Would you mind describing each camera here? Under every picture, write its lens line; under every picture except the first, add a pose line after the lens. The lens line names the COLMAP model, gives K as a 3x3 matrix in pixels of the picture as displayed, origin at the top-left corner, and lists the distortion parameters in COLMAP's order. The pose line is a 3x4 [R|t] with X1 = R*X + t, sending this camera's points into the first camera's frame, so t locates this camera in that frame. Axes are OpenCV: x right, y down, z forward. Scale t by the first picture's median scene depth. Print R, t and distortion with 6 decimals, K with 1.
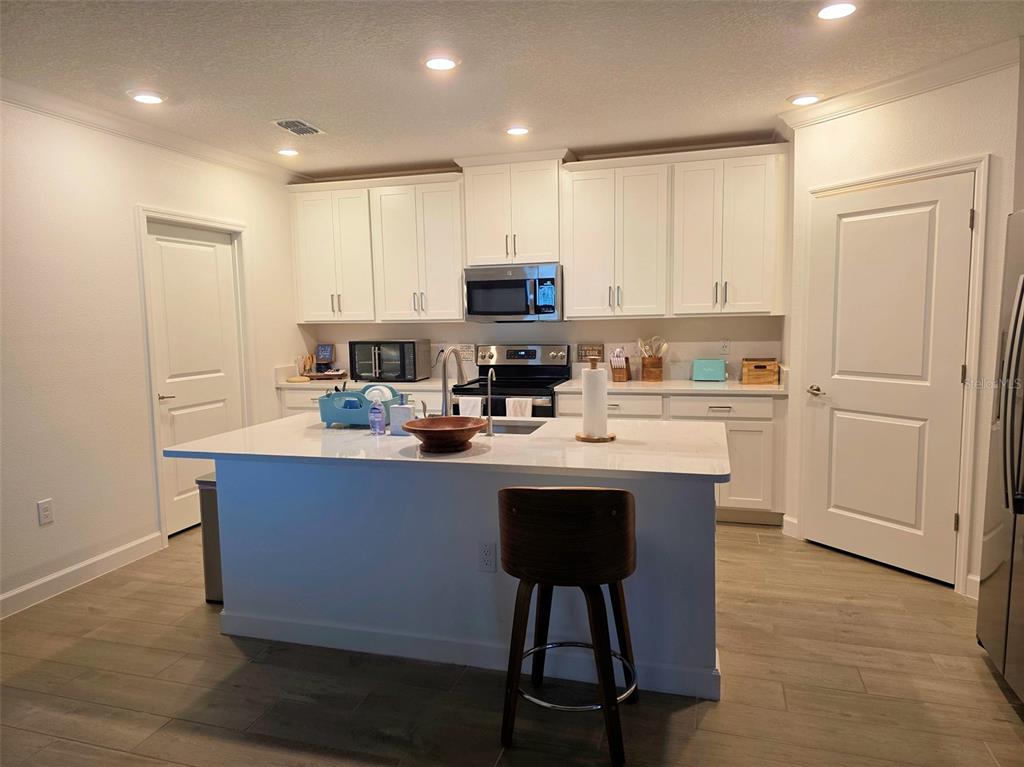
lens RADIAL K [[689.3, 0, 509.7], [0, 689.3, 382.4], [0, 0, 1]] dist [0.044192, -0.048418]
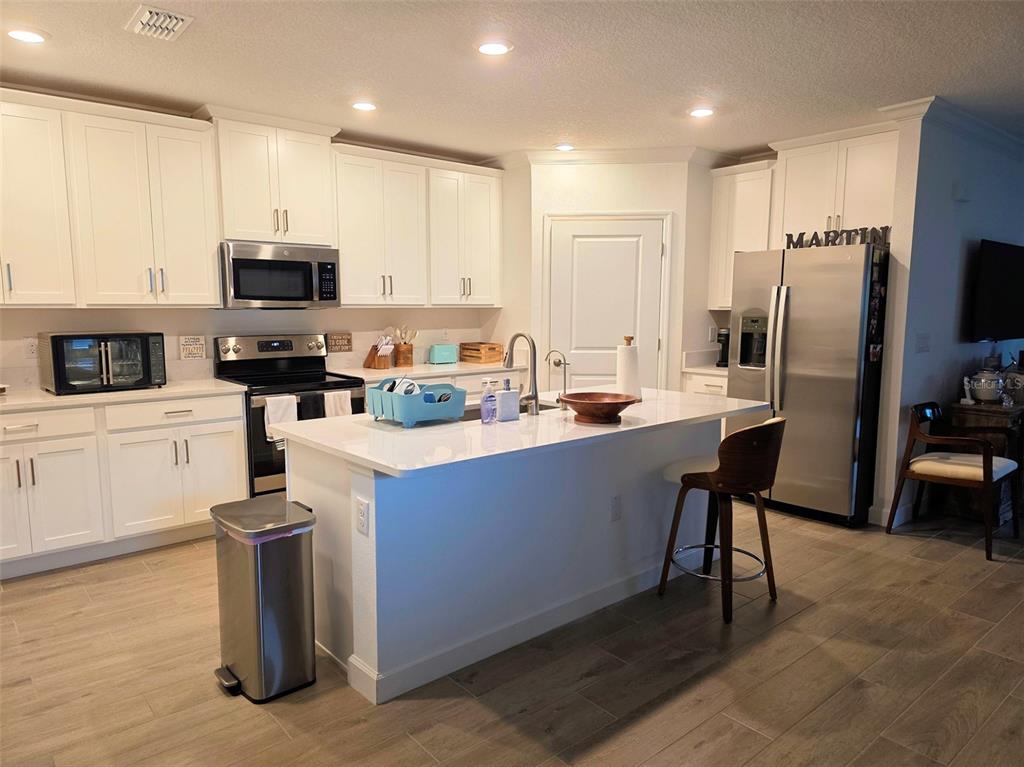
lens RADIAL K [[689.3, 0, 511.9], [0, 689.3, 392.2], [0, 0, 1]] dist [0.044192, -0.048418]
pose [[0.533026, -0.087998, 0.841510, -0.628197], [0.070385, 0.995741, 0.059543, -0.014564], [-0.843166, 0.027492, 0.536950, 0.293739]]
